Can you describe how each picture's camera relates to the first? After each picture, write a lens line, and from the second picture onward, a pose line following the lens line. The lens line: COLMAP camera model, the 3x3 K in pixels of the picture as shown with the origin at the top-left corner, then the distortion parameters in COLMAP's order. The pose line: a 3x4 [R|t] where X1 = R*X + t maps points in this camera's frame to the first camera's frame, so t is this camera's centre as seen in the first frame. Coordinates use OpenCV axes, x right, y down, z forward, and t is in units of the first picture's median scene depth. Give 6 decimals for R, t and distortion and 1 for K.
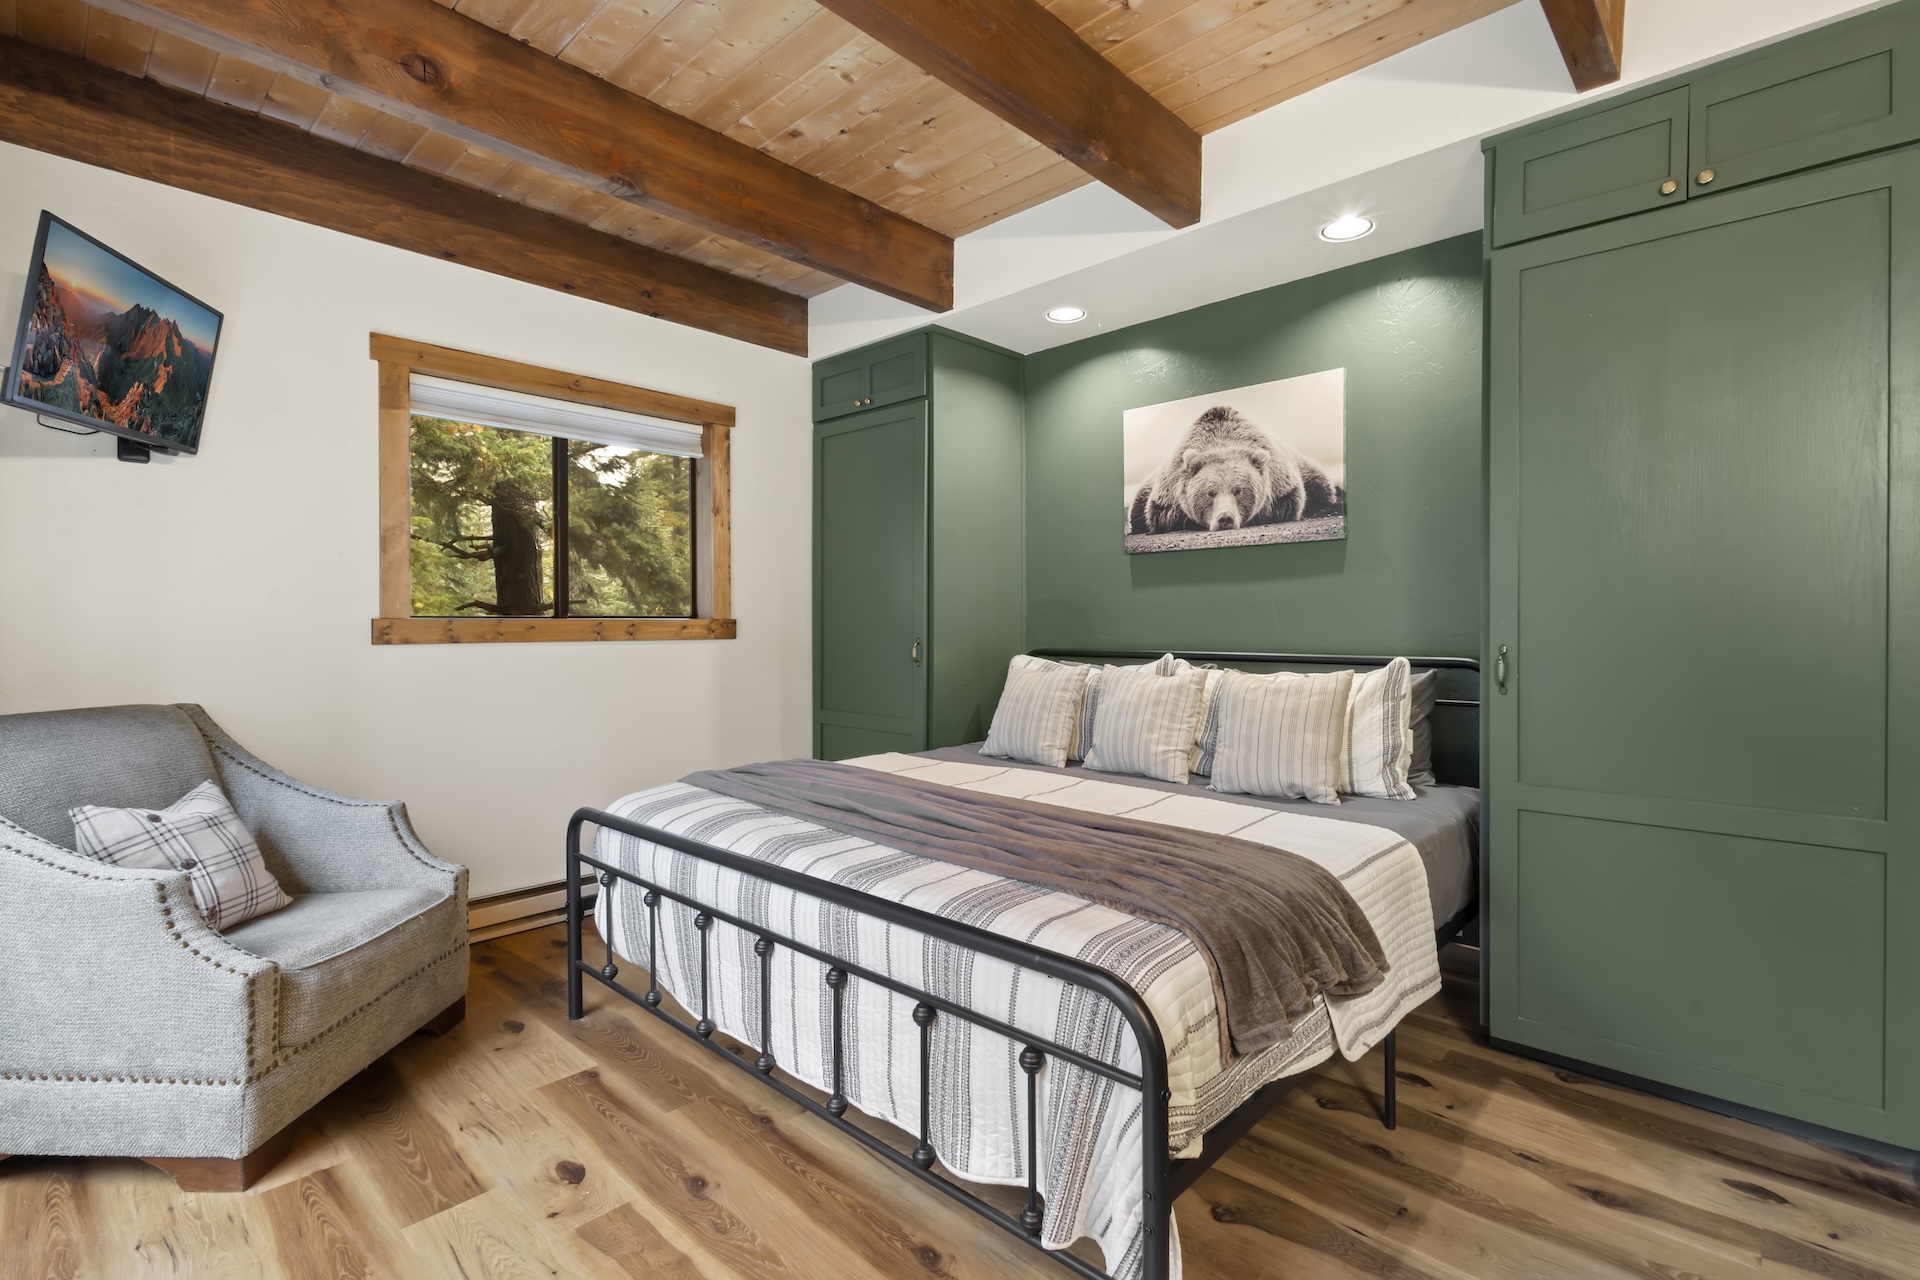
lens RADIAL K [[886.9, 0, 962.1], [0, 886.9, 631.2], [0, 0, 1]] dist [0.002795, 0.000027]
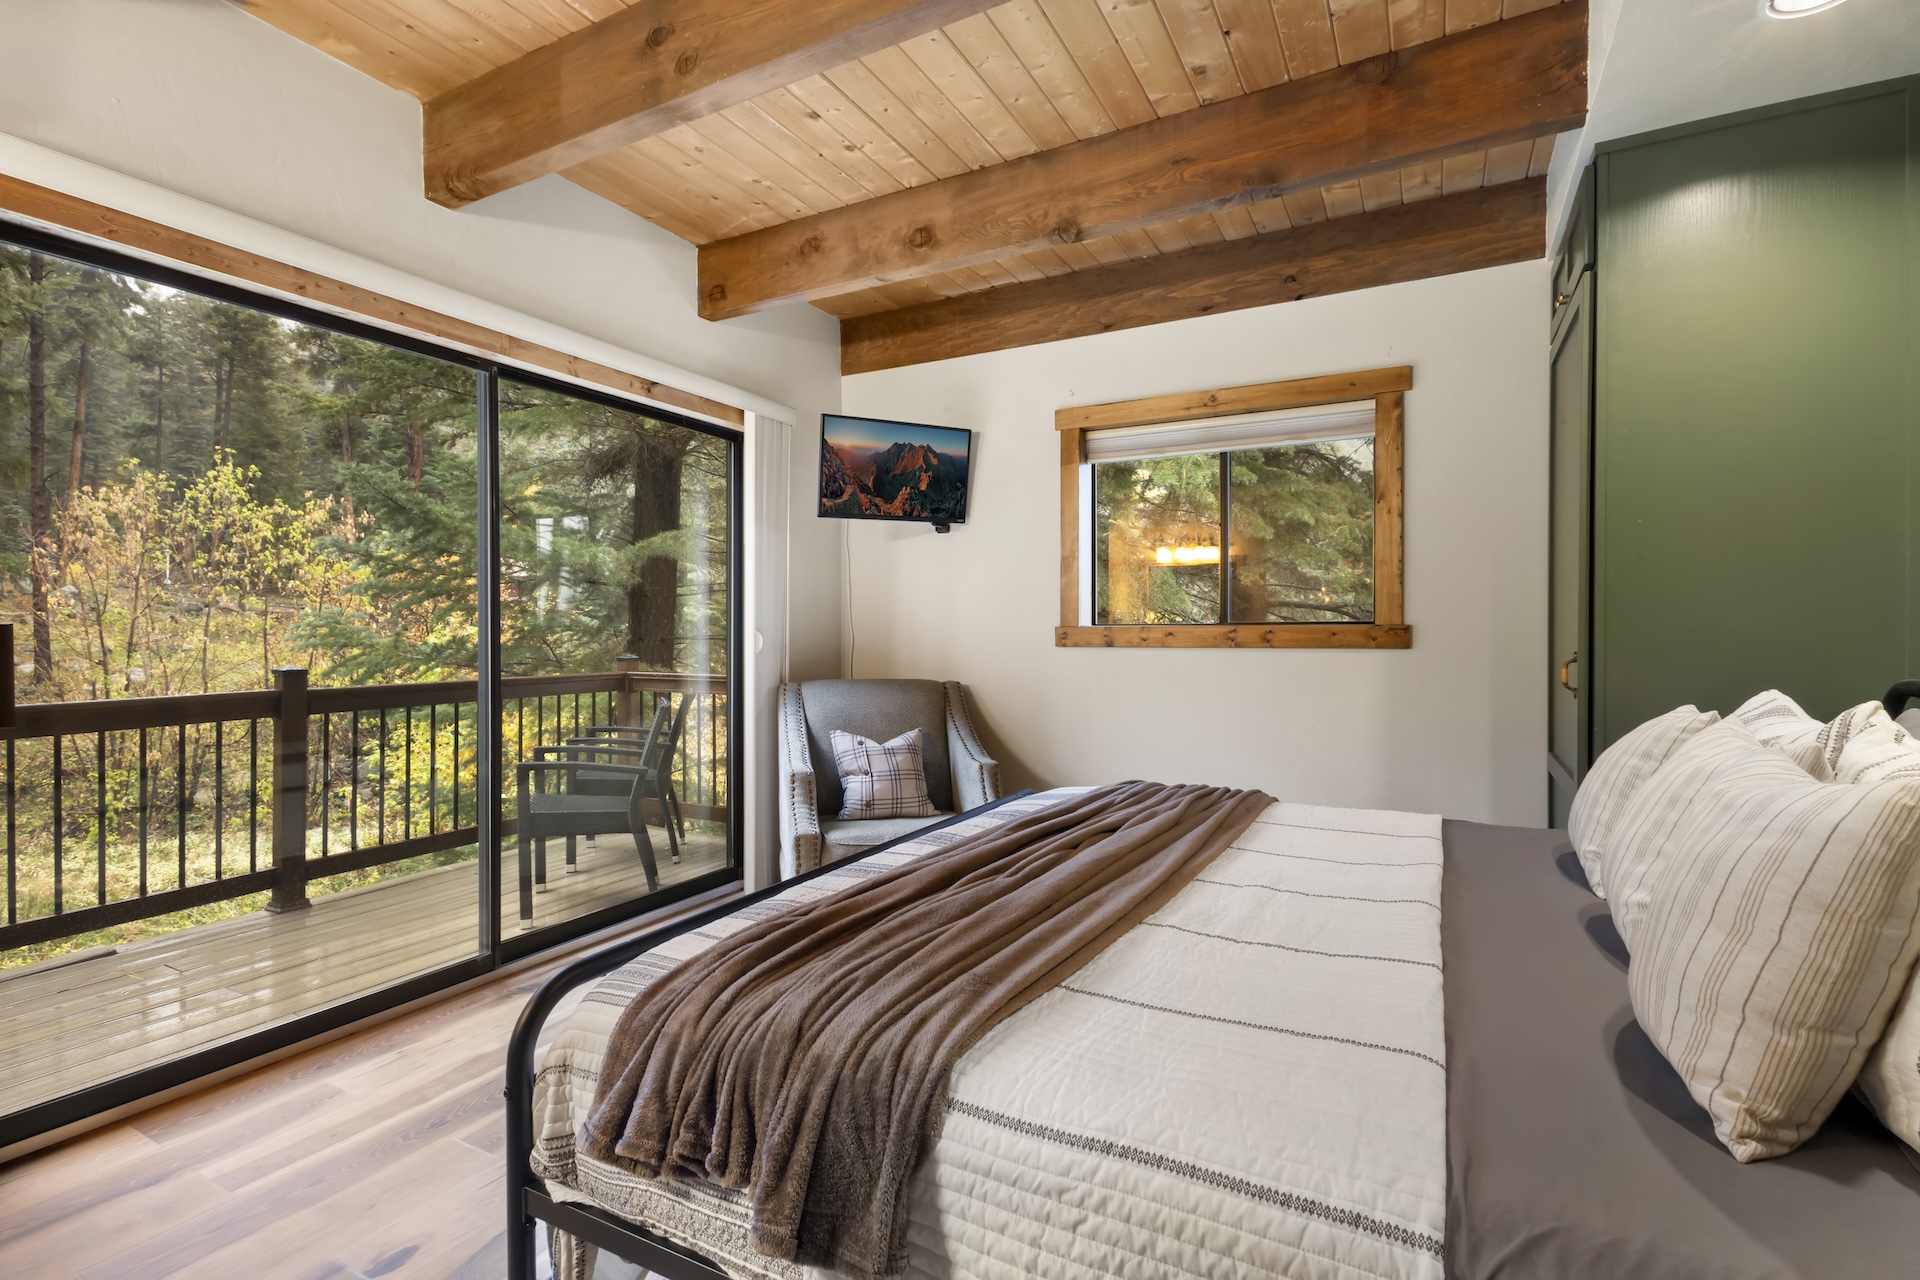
lens RADIAL K [[886.9, 0, 962.1], [0, 886.9, 631.2], [0, 0, 1]] dist [0.002795, 0.000027]
pose [[0.234275, 0.007093, -0.972145, 0.592019], [-0.012681, 0.999911, 0.004240, -0.009357], [0.972088, 0.011335, 0.234344, 0.555452]]
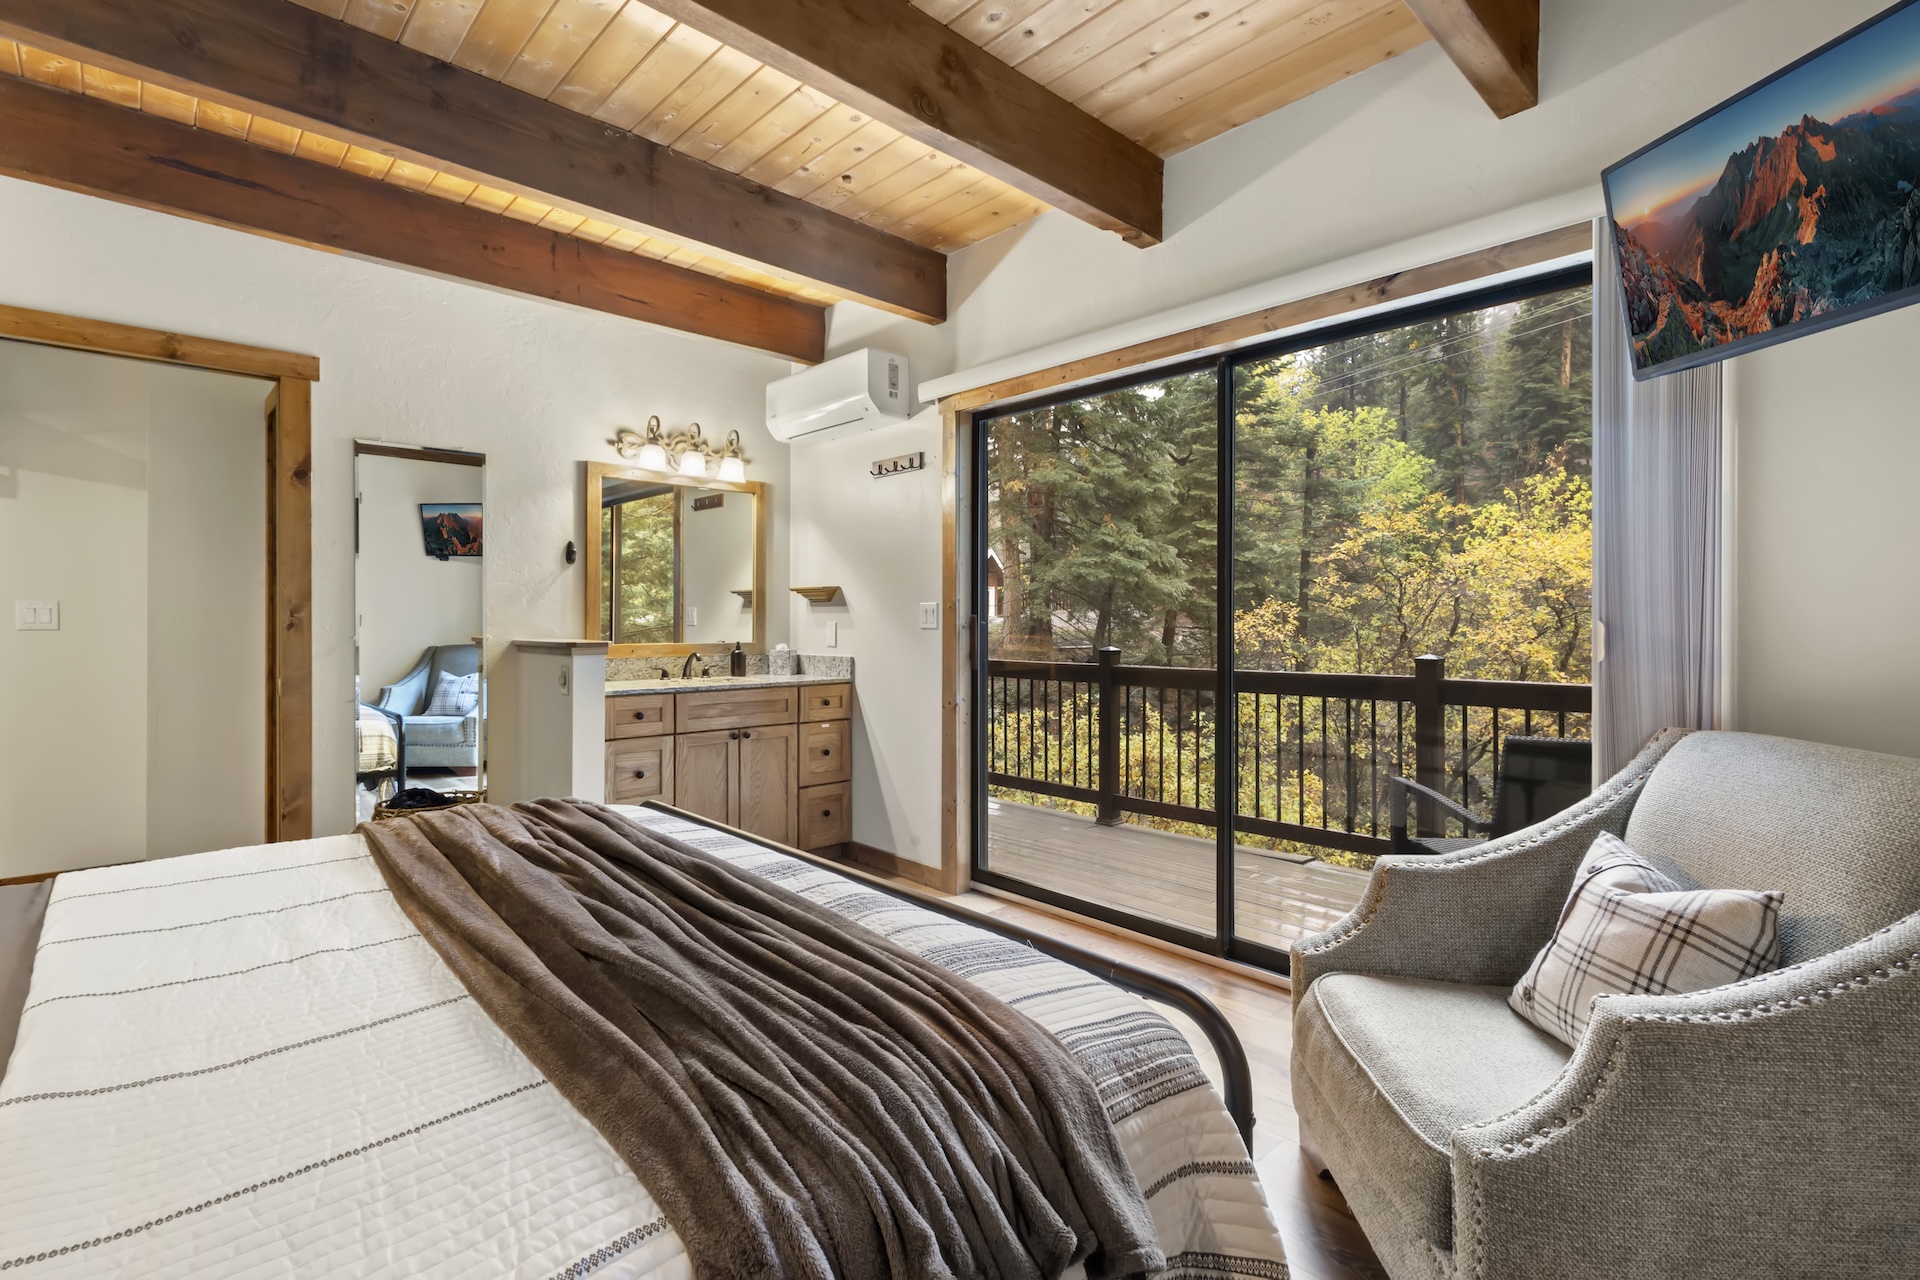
lens RADIAL K [[892.3, 0, 959.2], [0, 892.3, 608.2], [0, 0, 1]] dist [-0.000857, -0.000252]
pose [[-0.998004, -0.002967, 0.063075, -0.292659], [-0.002843, 0.999994, 0.002060, -0.012645], [-0.063080, 0.001876, -0.998007, 1.322107]]
